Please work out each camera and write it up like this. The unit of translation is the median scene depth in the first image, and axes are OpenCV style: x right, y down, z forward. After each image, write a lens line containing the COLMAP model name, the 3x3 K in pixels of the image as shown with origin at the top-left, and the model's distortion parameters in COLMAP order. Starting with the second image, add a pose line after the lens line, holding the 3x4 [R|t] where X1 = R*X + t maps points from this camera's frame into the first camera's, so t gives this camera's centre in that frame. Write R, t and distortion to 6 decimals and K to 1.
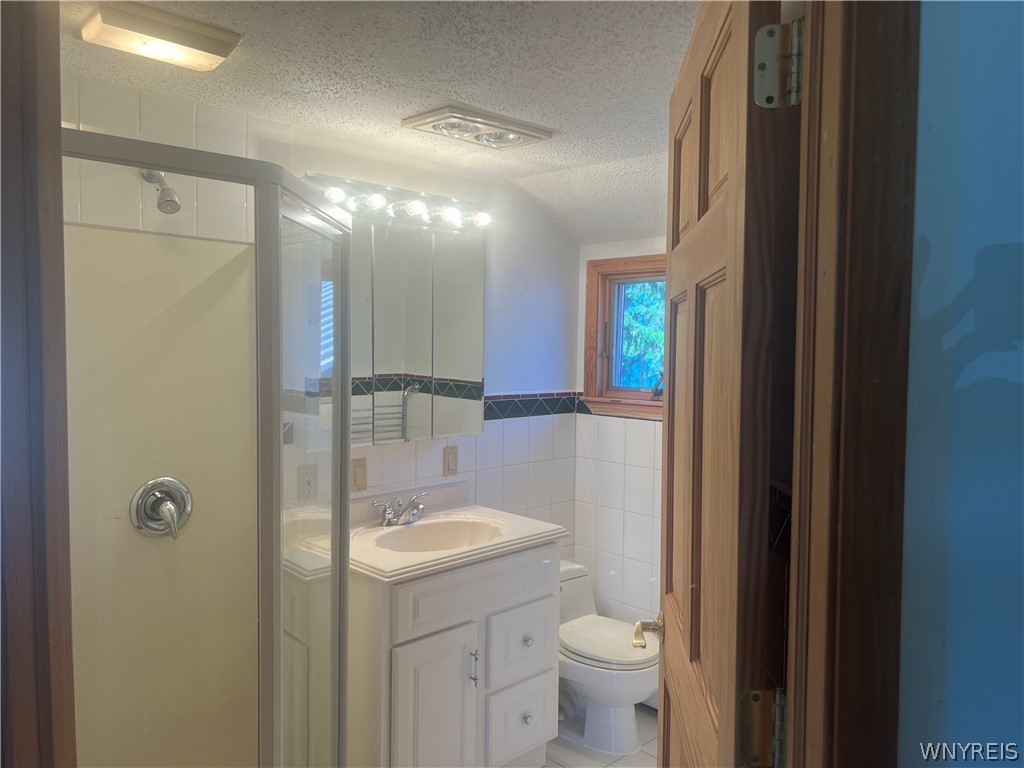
lens RADIAL K [[769.6, 0, 514.5], [0, 769.6, 383.1], [0, 0, 1]] dist [0.059984, -0.072907]
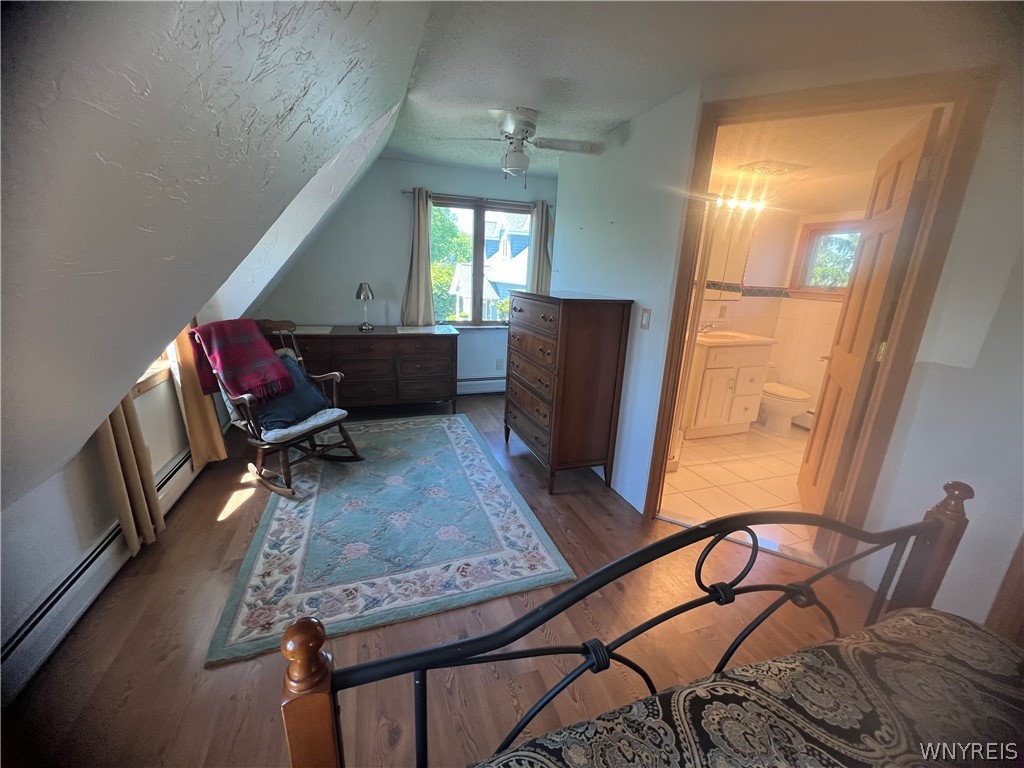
lens RADIAL K [[406.8, 0, 505.6], [0, 406.8, 382.9], [0, 0, 1]] dist [-0.000737, -0.000022]
pose [[0.902911, 0.137843, -0.407125, -0.177929], [-0.048267, 0.973708, 0.222630, 0.079459], [0.427109, -0.181364, 0.885825, -0.571285]]
